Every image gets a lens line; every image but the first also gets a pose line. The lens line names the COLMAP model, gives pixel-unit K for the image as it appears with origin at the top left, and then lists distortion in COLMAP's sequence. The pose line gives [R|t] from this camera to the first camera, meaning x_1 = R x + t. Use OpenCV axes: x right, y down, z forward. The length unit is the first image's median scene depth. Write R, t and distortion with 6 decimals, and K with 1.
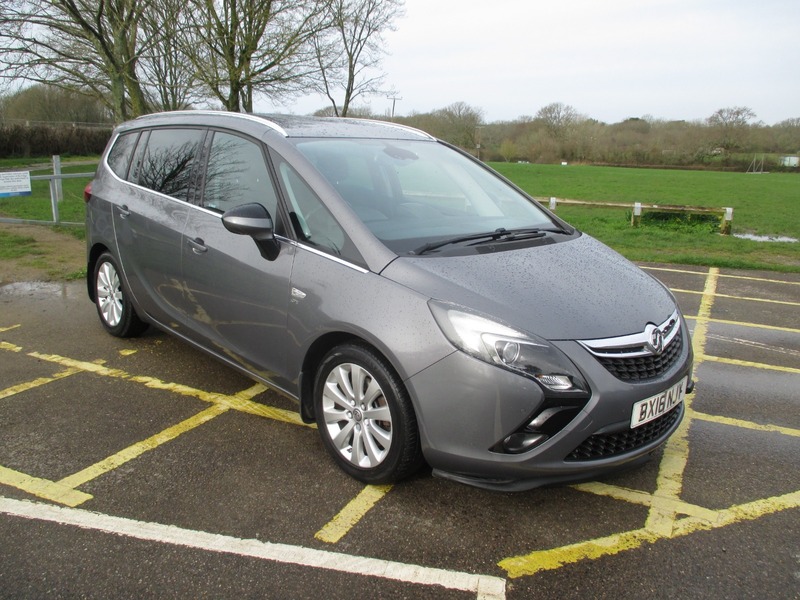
lens RADIAL K [[676.6, 0, 405.2], [0, 676.6, 299.1], [0, 0, 1]] dist [-0.030792, -0.001995]
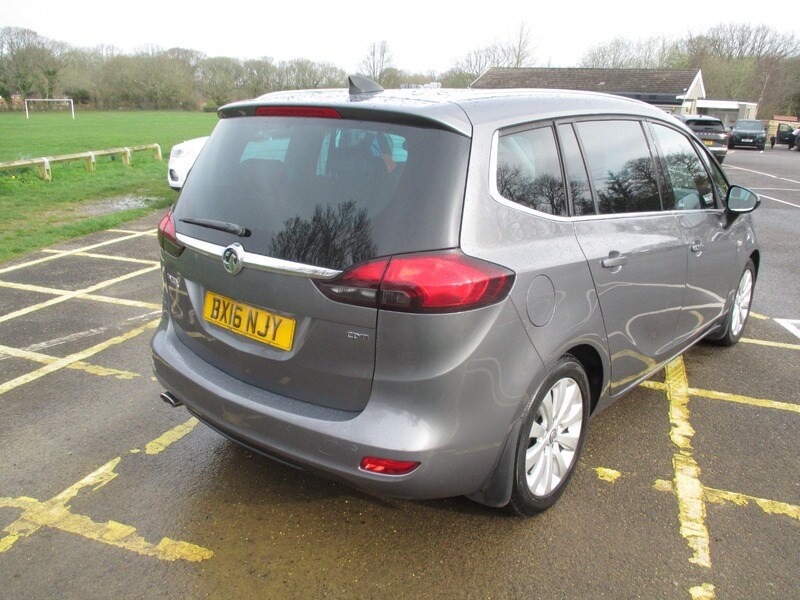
lens RADIAL K [[676.6, 0, 389.6], [0, 676.6, 304.1], [0, 0, 1]] dist [-0.030792, -0.001995]
pose [[-0.090442, -0.313686, 0.945210, -1.451530], [0.206998, 0.922451, 0.325939, -0.494762], [-0.974152, 0.225135, -0.018496, 1.798976]]
